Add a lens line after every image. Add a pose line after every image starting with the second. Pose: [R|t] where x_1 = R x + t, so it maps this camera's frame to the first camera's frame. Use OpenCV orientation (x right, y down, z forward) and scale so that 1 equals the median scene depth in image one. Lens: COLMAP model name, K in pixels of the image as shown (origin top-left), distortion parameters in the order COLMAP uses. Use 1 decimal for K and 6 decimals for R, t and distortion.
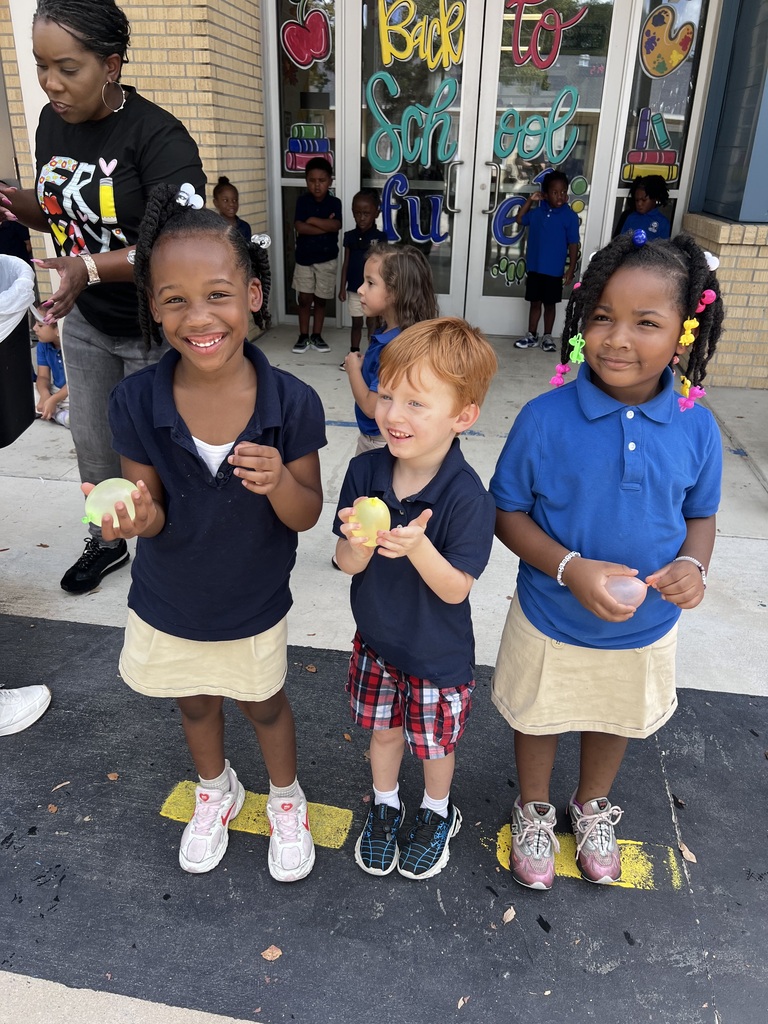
lens RADIAL K [[768.3, 0, 379.7], [0, 768.3, 518.4], [0, 0, 1]] dist [0.034100, -0.043182]
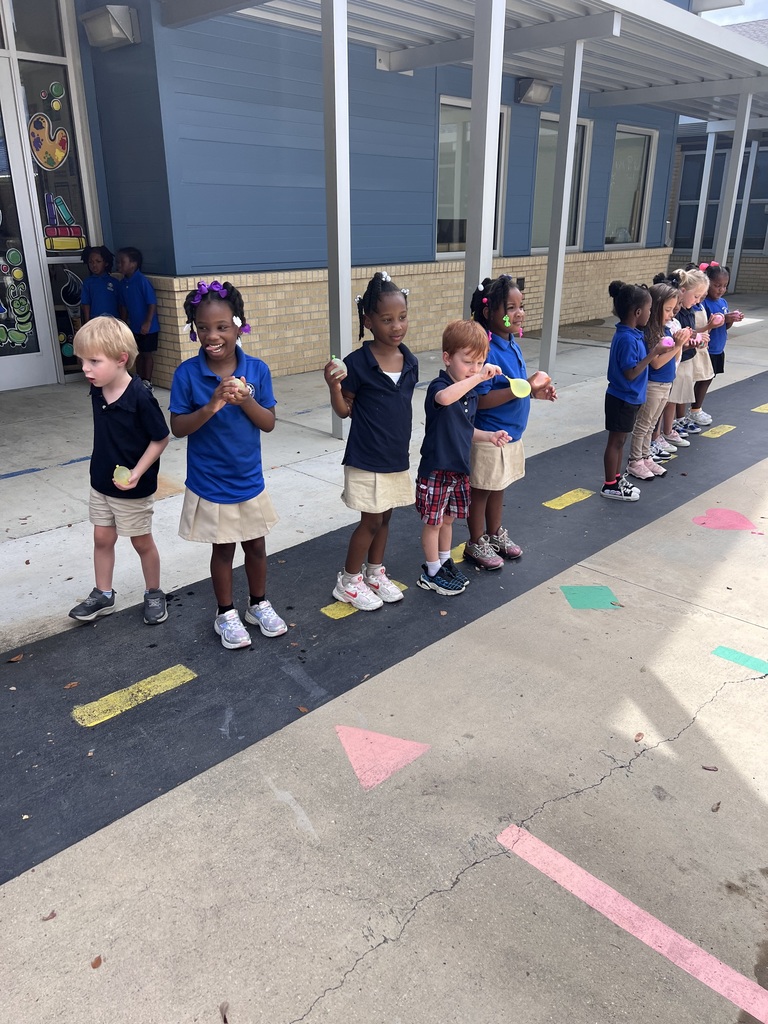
lens RADIAL K [[768.3, 0, 379.7], [0, 768.3, 518.4], [0, 0, 1]] dist [0.034100, -0.043182]
pose [[0.576510, -0.314302, 0.754222, -0.448169], [0.359672, 0.926436, 0.111143, 0.002813], [-0.733671, 0.207197, 0.647145, -0.078641]]
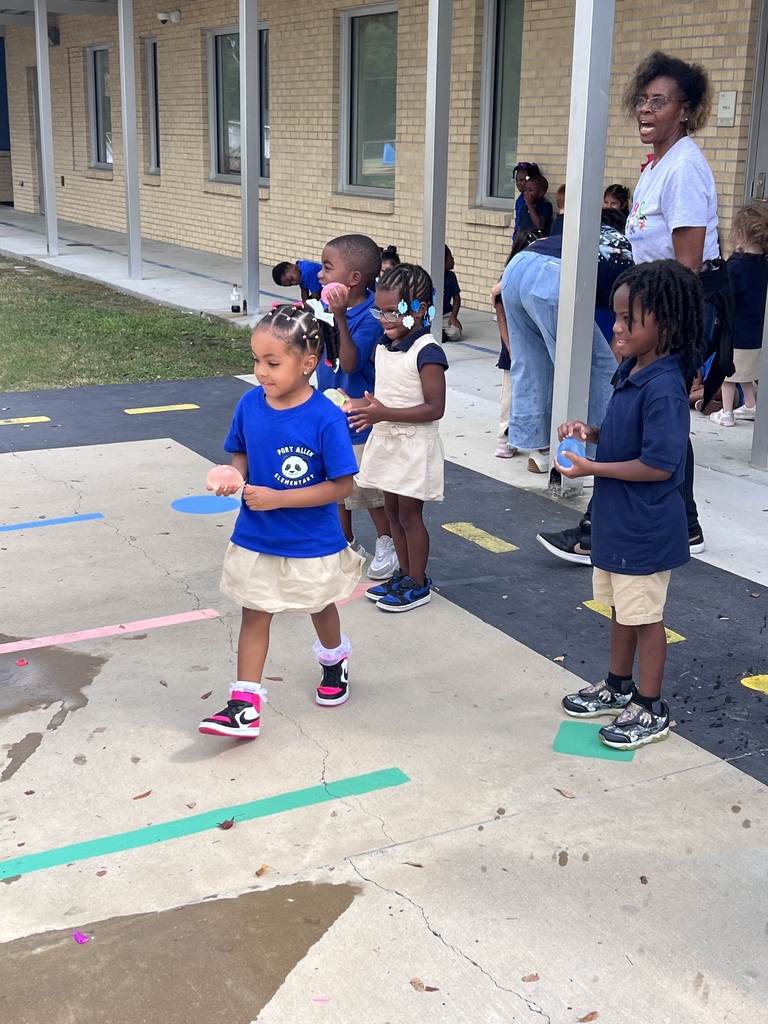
lens RADIAL K [[1375.0, 0, 384.0], [0, 1375.0, 512.0], [0, 0, 1]] dist [0.156574, -0.498730]
pose [[0.598148, 0.194443, -0.777439, 0.506997], [-0.344144, 0.938435, -0.030070, 0.136245], [0.723729, 0.285537, 0.628239, -0.318751]]
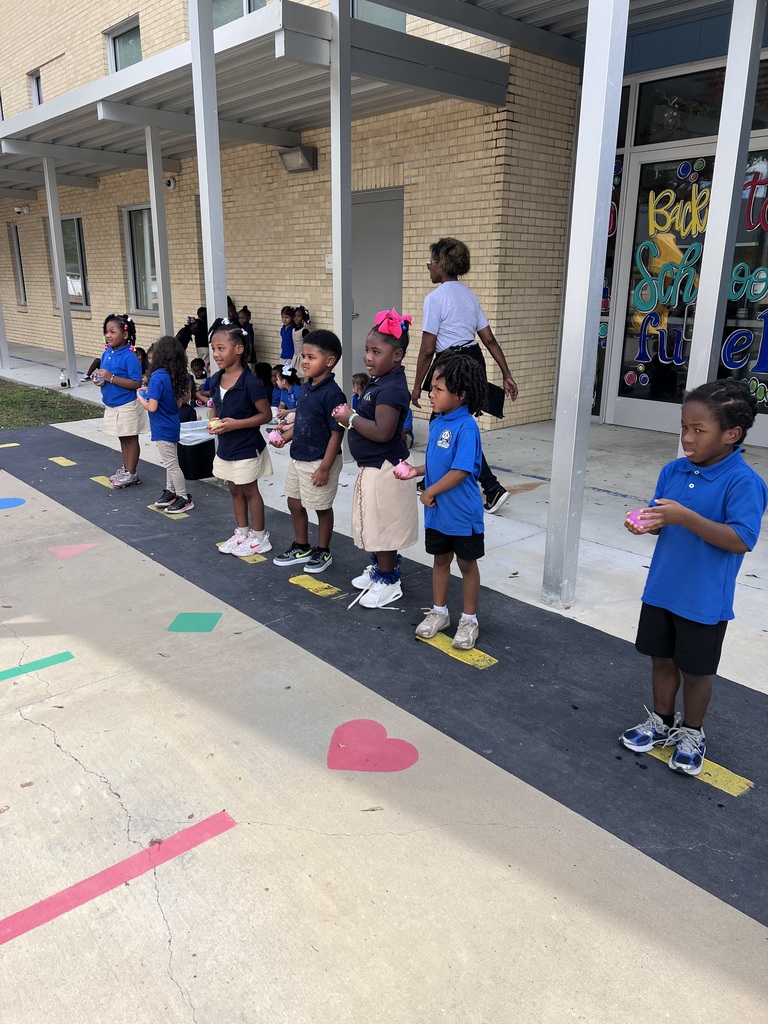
lens RADIAL K [[768.3, 0, 379.7], [0, 768.3, 518.4], [0, 0, 1]] dist [0.034100, -0.043182]
pose [[0.762013, 0.167972, -0.625398, 0.587876], [-0.262352, 0.963042, -0.061004, 0.098113], [0.592037, 0.210560, 0.777918, -0.233055]]
